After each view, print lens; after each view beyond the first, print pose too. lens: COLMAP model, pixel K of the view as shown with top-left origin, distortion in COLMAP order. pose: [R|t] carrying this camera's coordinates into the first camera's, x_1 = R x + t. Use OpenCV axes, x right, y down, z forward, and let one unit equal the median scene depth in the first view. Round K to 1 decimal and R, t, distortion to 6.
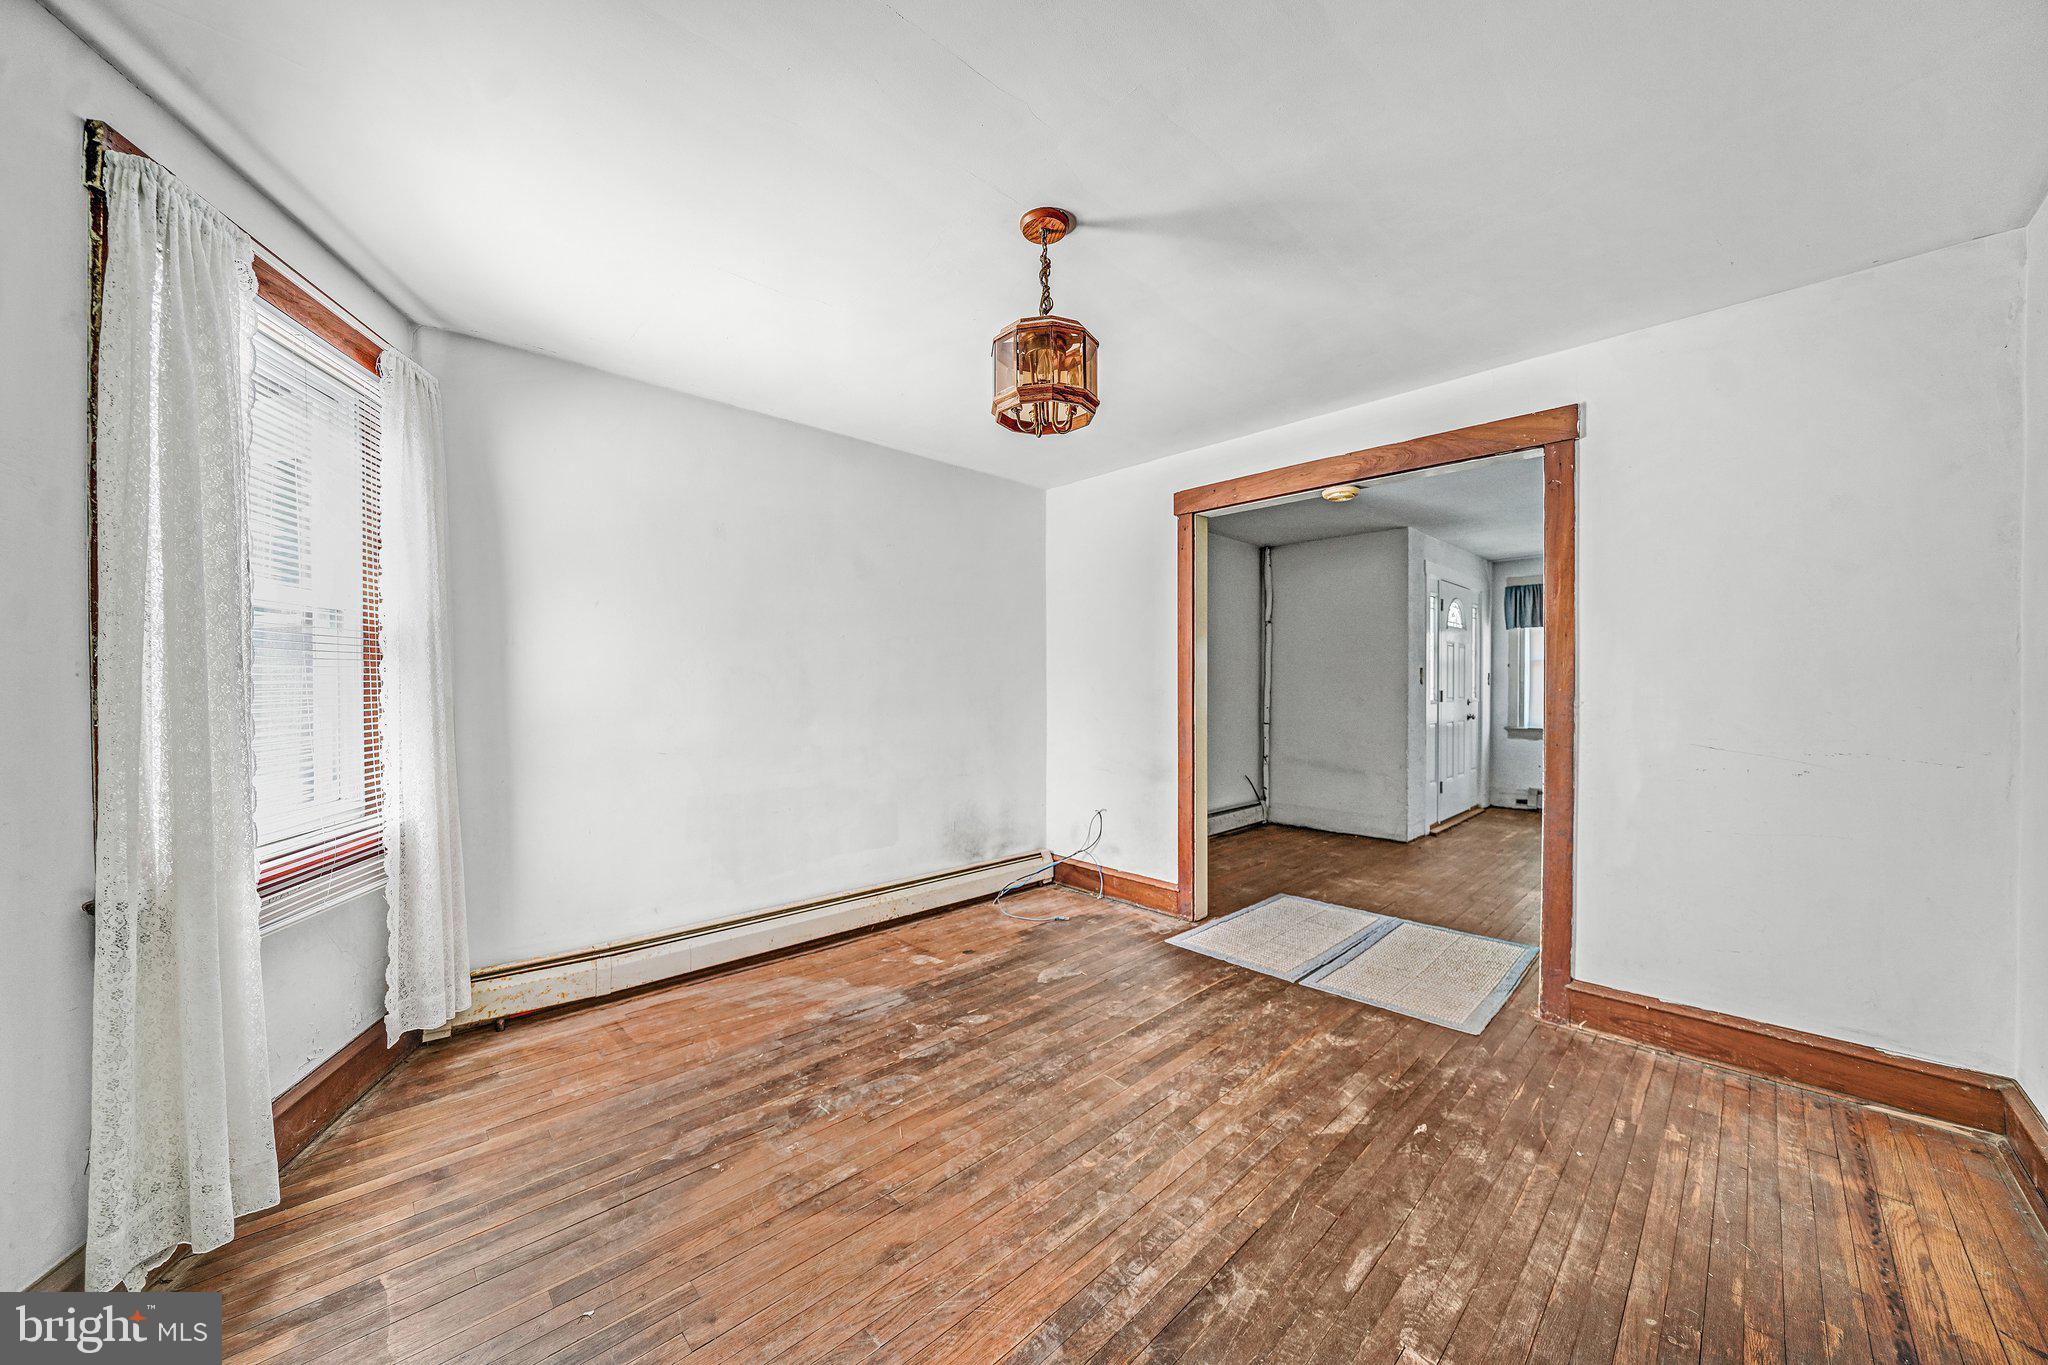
lens RADIAL K [[720.2, 0, 1024.0], [0, 720.2, 682.5], [0, 0, 1]] dist [-0.011081, 0.000161]
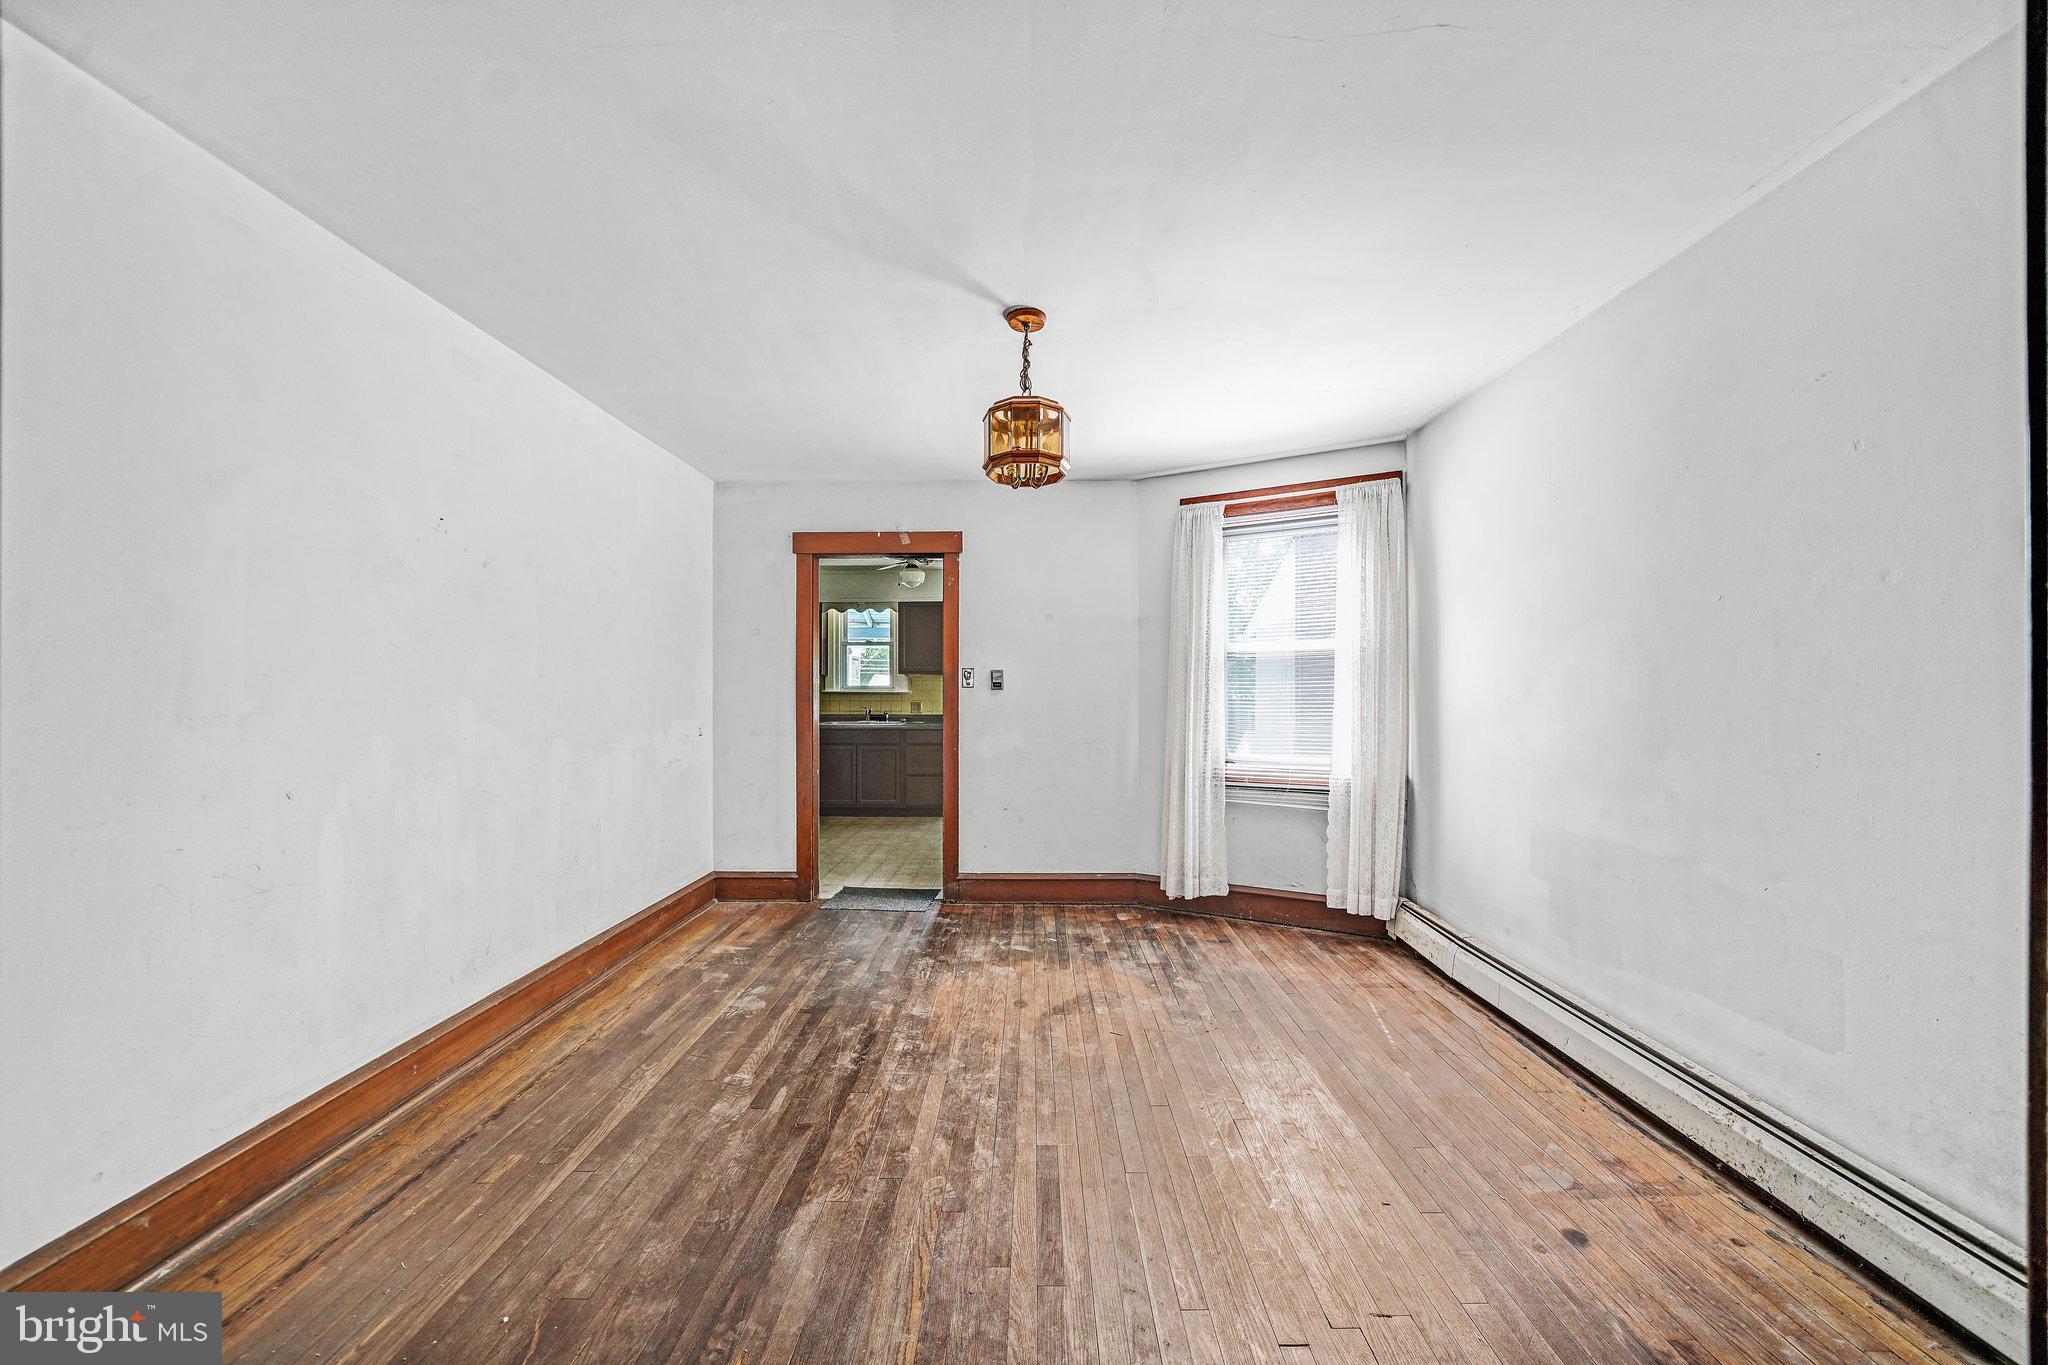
lens RADIAL K [[720.2, 0, 1024.0], [0, 720.2, 682.5], [0, 0, 1]] dist [-0.011081, 0.000161]
pose [[-0.697546, -0.013173, -0.716419, 0.945017], [0.000909, 0.999814, -0.019268, 0.018944], [0.716540, -0.014092, -0.697404, 1.917453]]
